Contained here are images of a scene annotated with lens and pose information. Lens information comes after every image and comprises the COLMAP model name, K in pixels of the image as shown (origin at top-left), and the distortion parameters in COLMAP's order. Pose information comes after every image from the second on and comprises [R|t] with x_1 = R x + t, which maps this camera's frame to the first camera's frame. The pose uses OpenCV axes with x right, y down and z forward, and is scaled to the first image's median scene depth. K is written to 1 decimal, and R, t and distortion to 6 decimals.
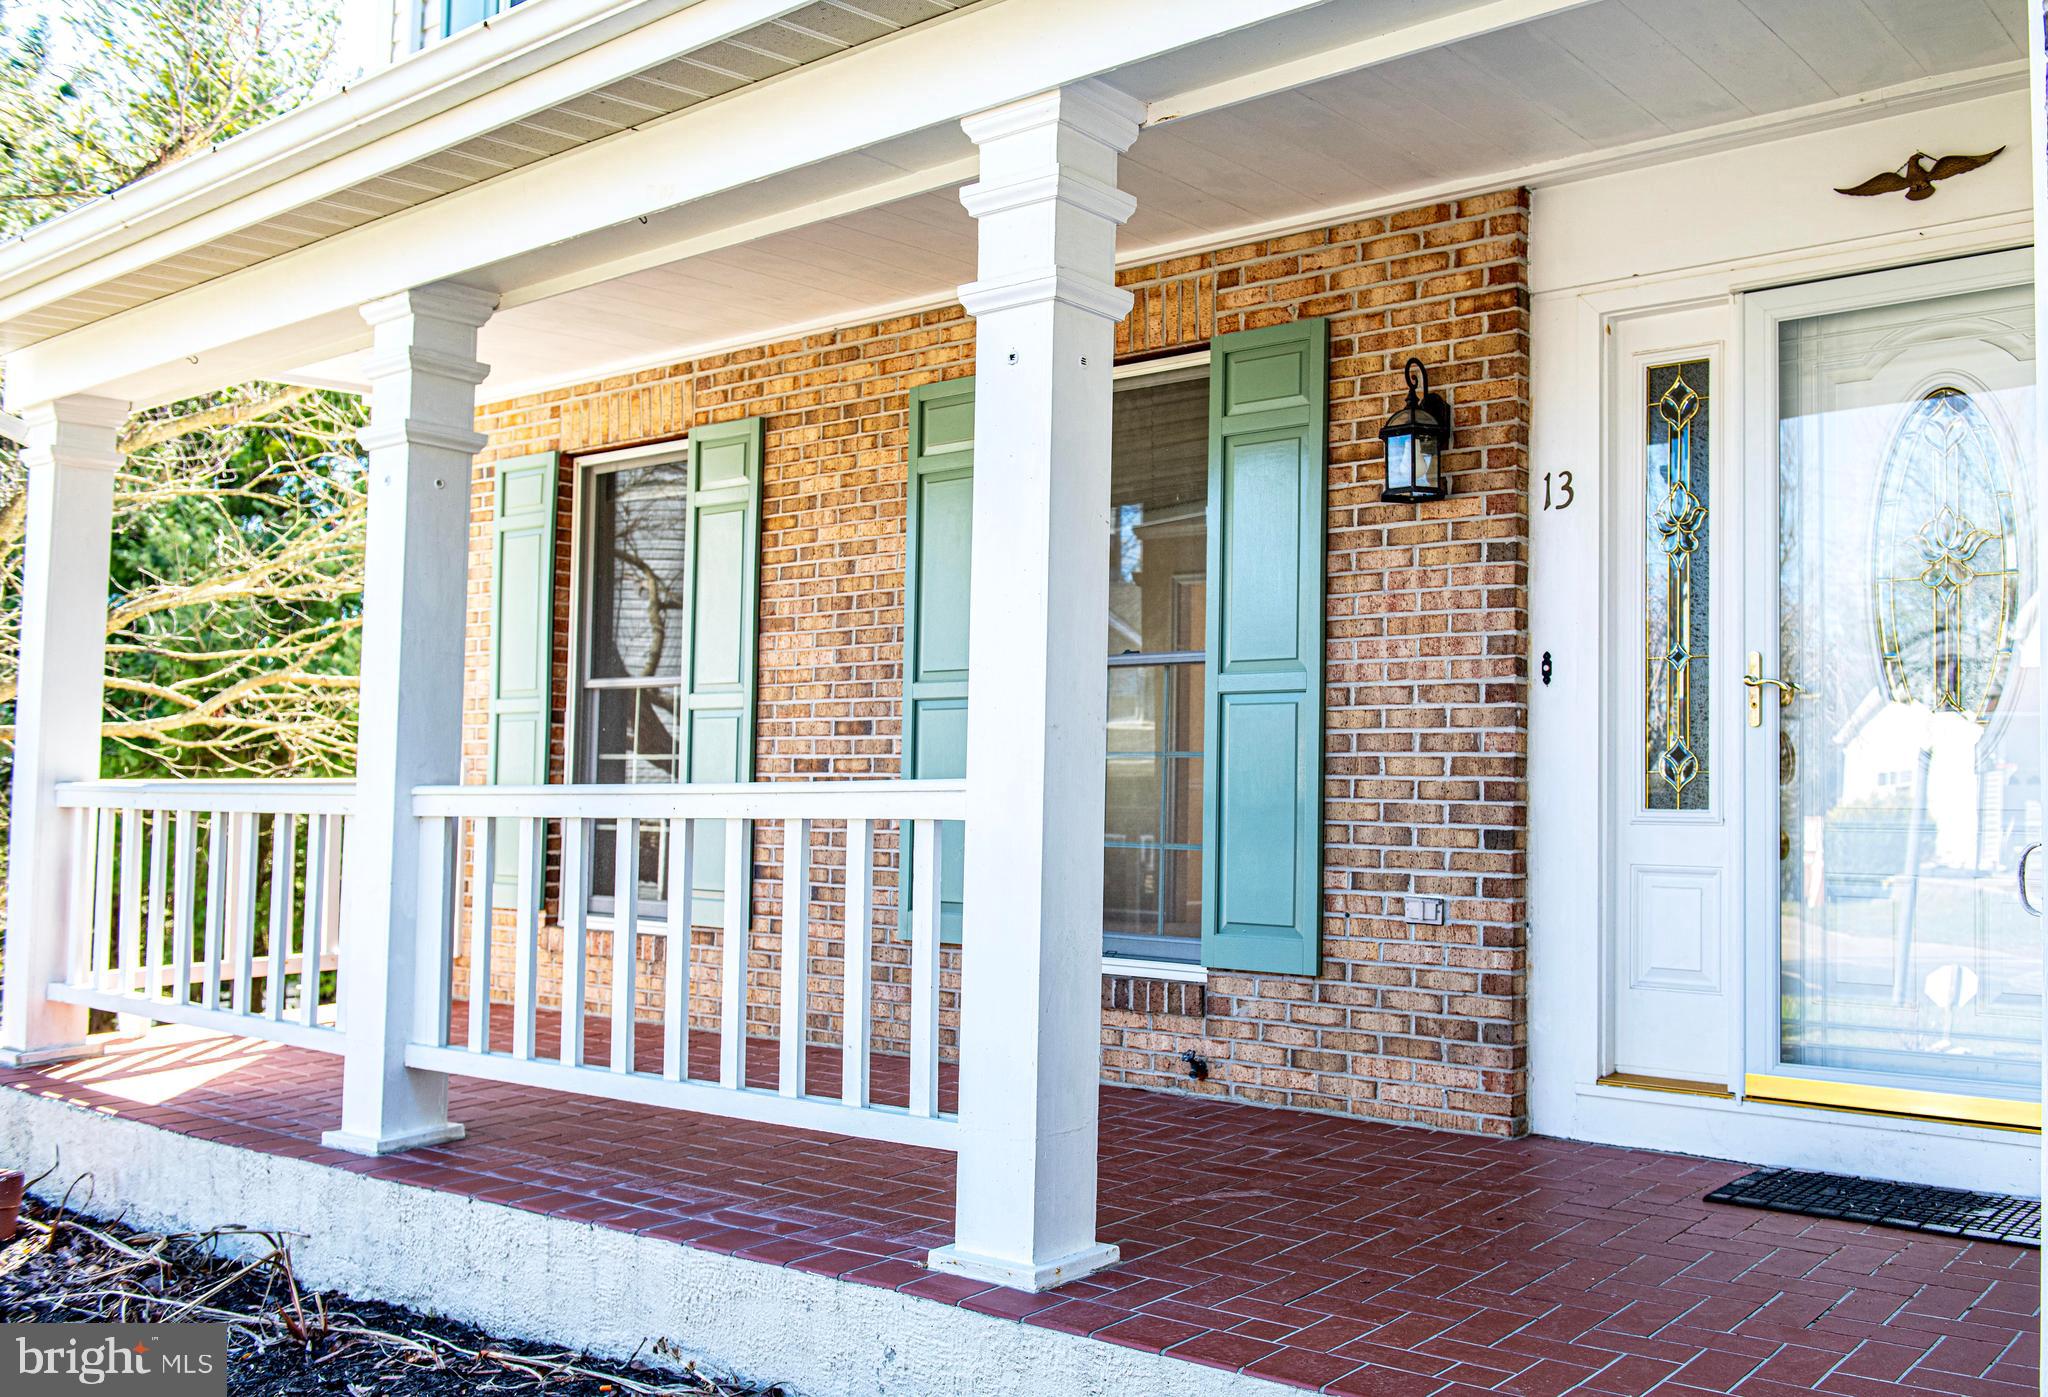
lens RADIAL K [[1841.3, 0, 1099.5], [0, 1841.3, 707.8], [0, 0, 1]] dist [-0.005833, -0.006105]
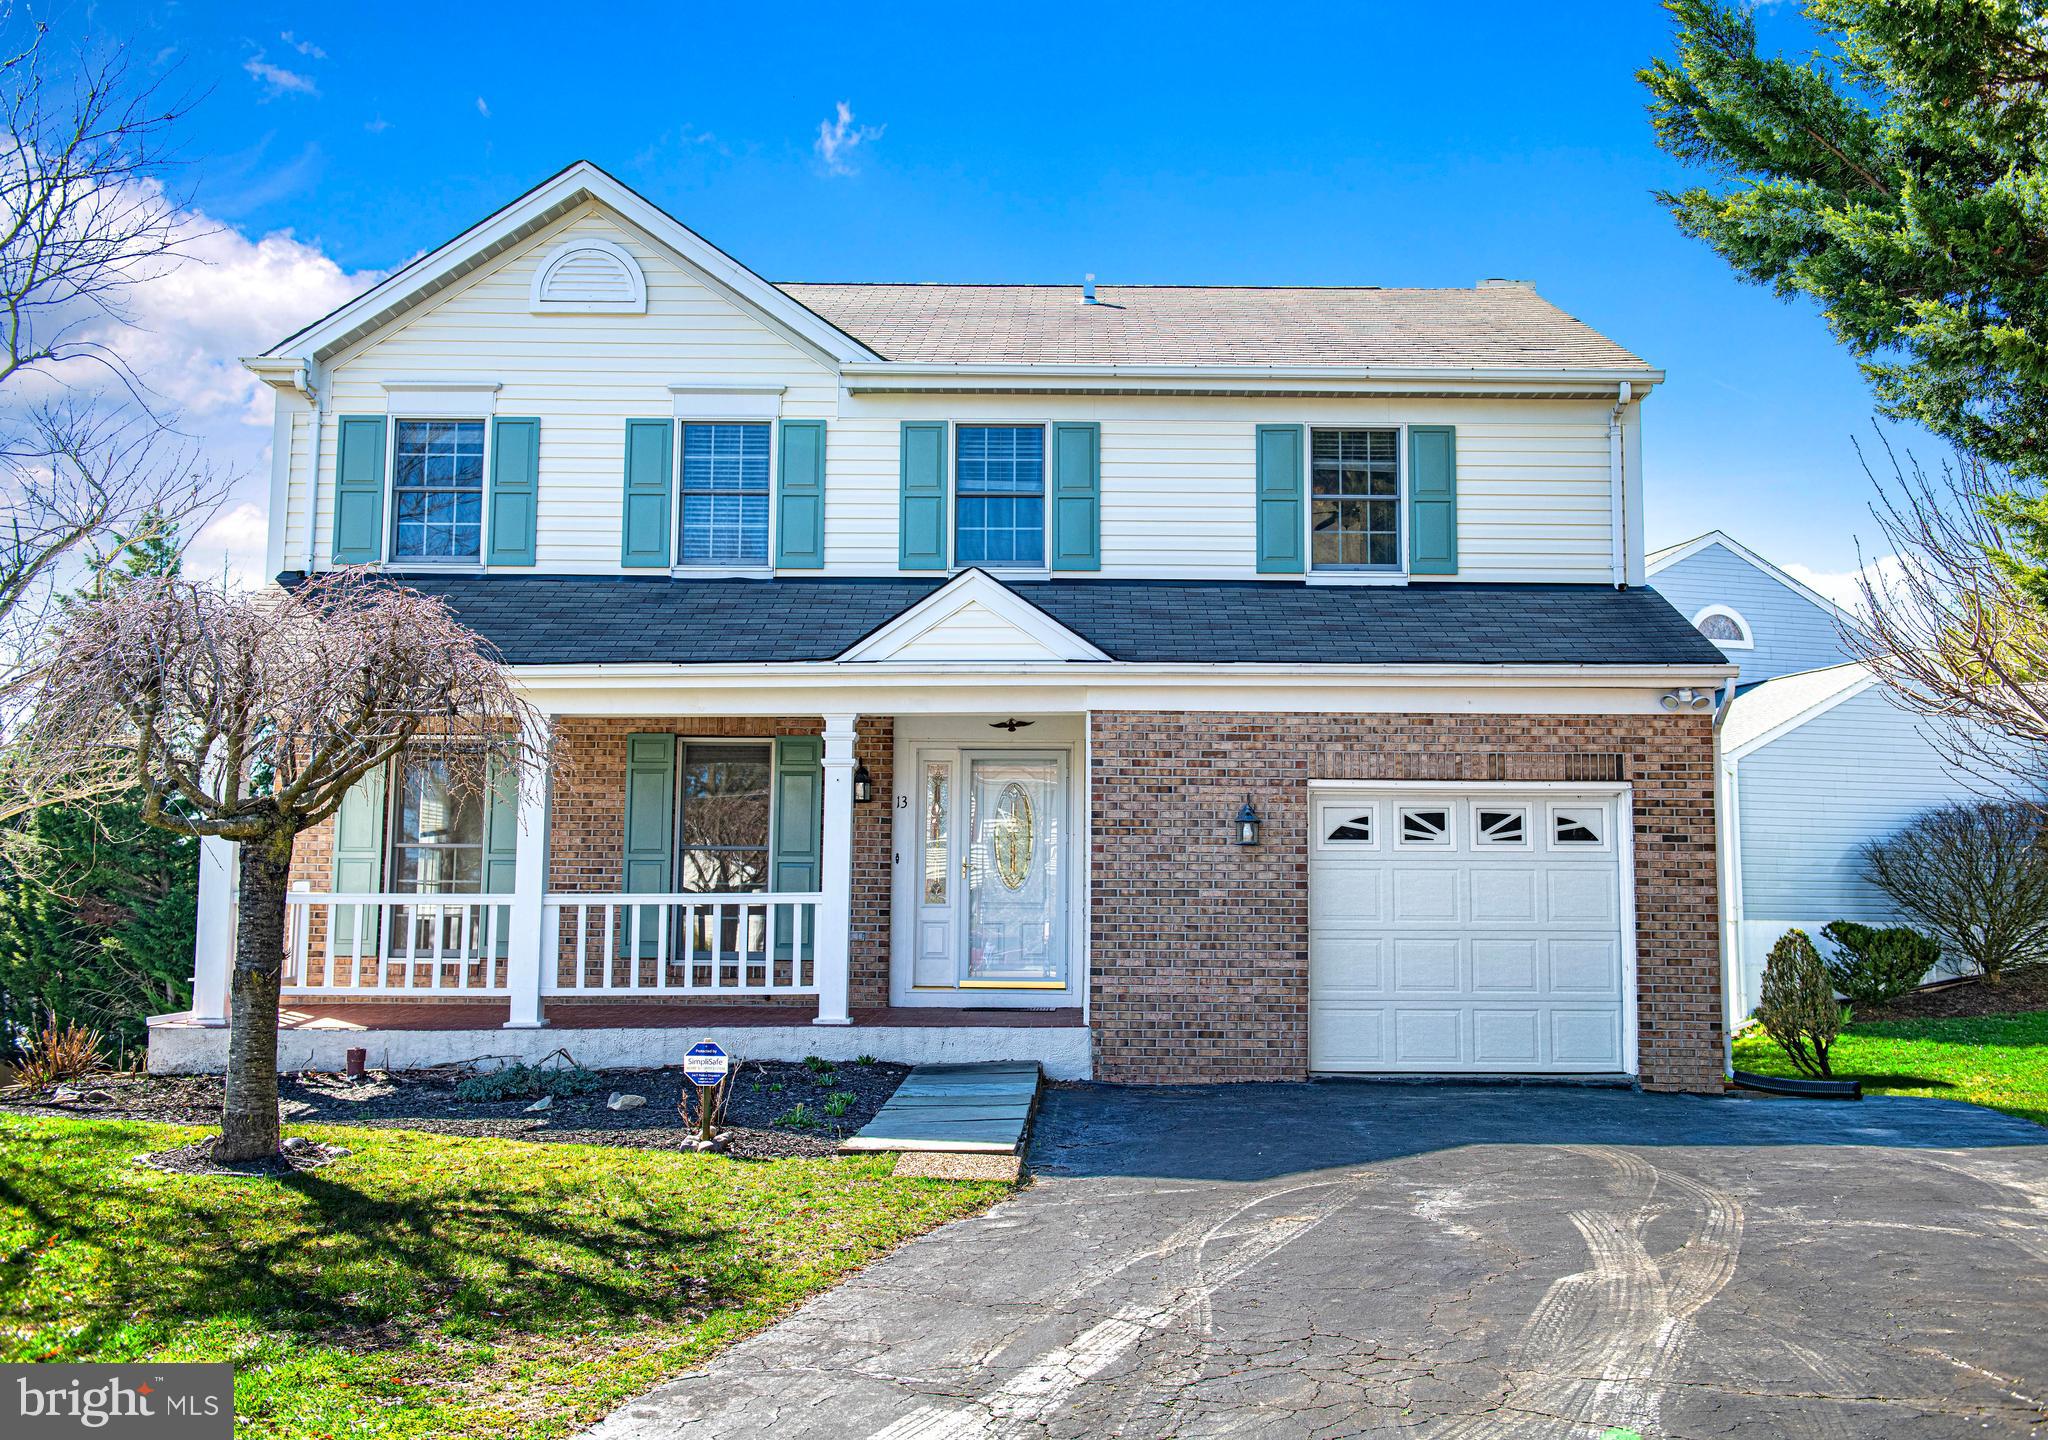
lens RADIAL K [[2008.6, 0, 1024.0], [0, 2008.6, 720.0], [0, 0, 1]] dist [0.006214, 0.003139]
pose [[0.794425, 0.058833, 0.604506, -1.622747], [-0.028171, 0.997795, -0.060088, -0.055574], [-0.606709, 0.030705, 0.794331, -1.811882]]
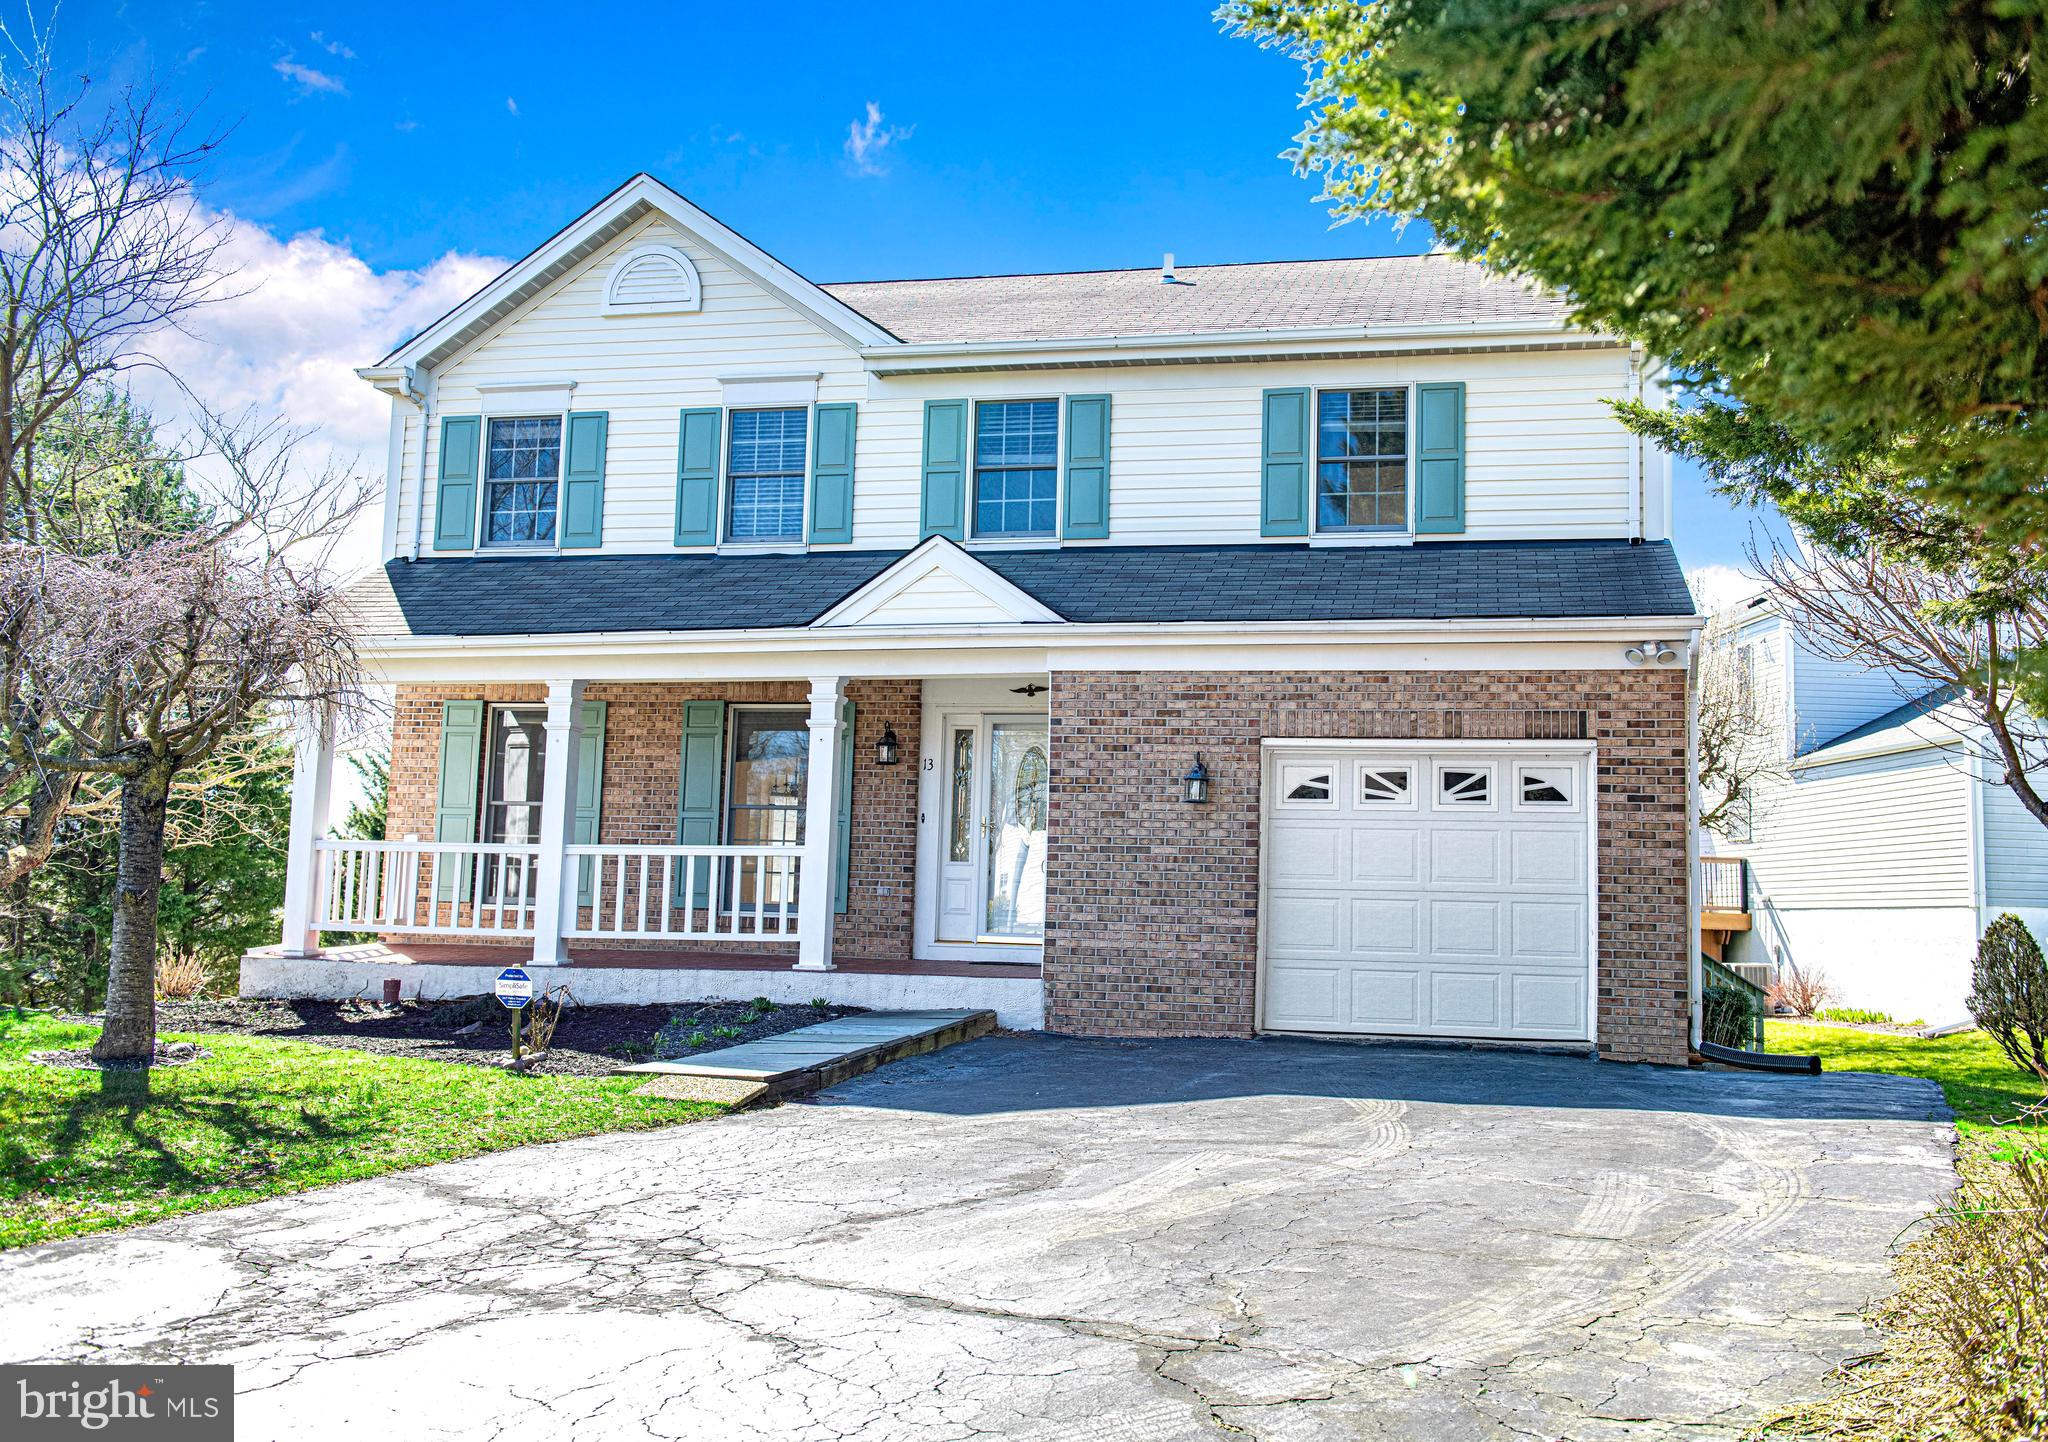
lens RADIAL K [[1916.9, 0, 1024.0], [0, 1916.9, 721.0], [0, 0, 1]] dist [-0.006015, -0.004816]
pose [[0.910580, 0.054959, 0.409664, -0.977889], [-0.037069, 0.997985, -0.051492, -0.024239], [-0.411668, 0.031701, 0.910782, -2.142133]]
